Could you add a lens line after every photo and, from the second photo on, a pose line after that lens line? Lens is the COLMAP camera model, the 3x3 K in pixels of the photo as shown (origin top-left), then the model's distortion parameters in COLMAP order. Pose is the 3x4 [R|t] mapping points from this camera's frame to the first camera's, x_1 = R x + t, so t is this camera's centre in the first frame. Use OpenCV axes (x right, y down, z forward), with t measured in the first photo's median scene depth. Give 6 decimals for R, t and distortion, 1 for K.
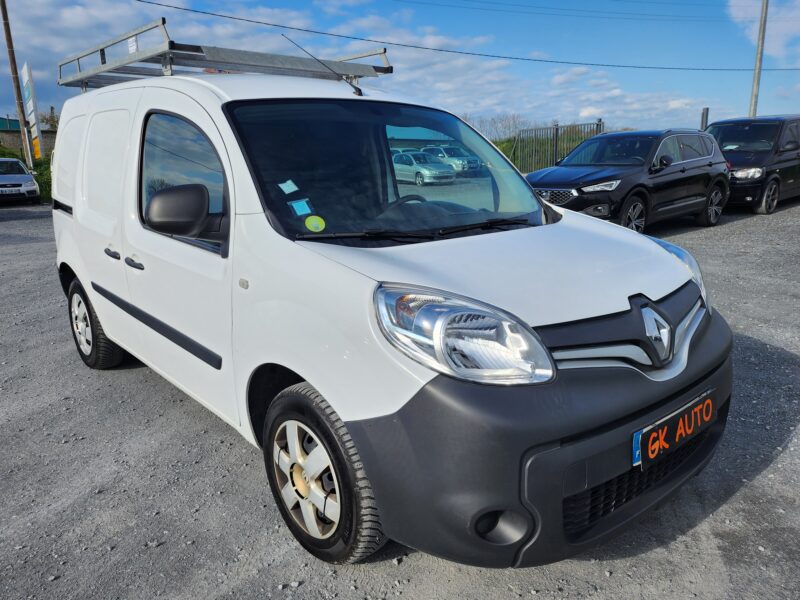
lens RADIAL K [[605.2, 0, 401.3], [0, 605.2, 299.4], [0, 0, 1]] dist [0.025874, -0.007598]
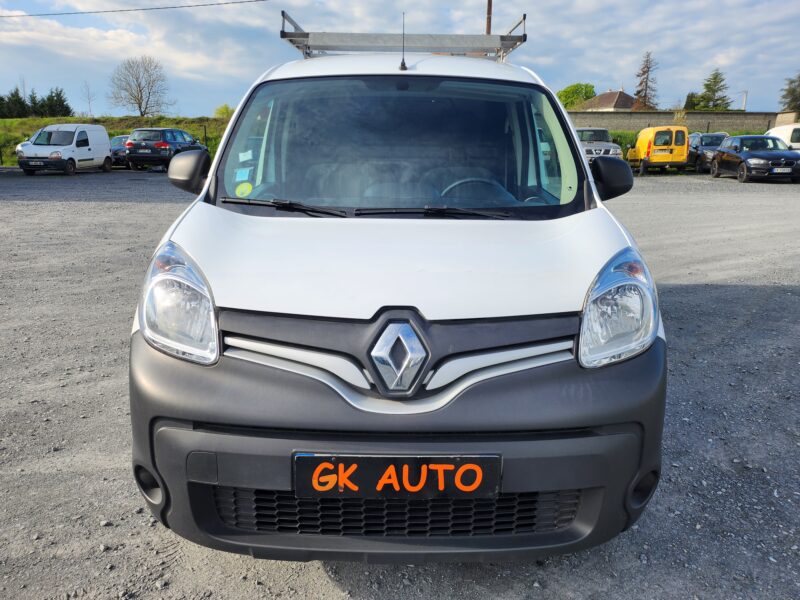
lens RADIAL K [[605.2, 0, 401.2], [0, 605.2, 301.9], [0, 0, 1]] dist [0.025874, -0.007598]
pose [[0.751679, 0.196226, -0.629662, 0.870395], [-0.174109, 0.979886, 0.097520, -0.090221], [0.636133, 0.036326, 0.770724, 0.359358]]
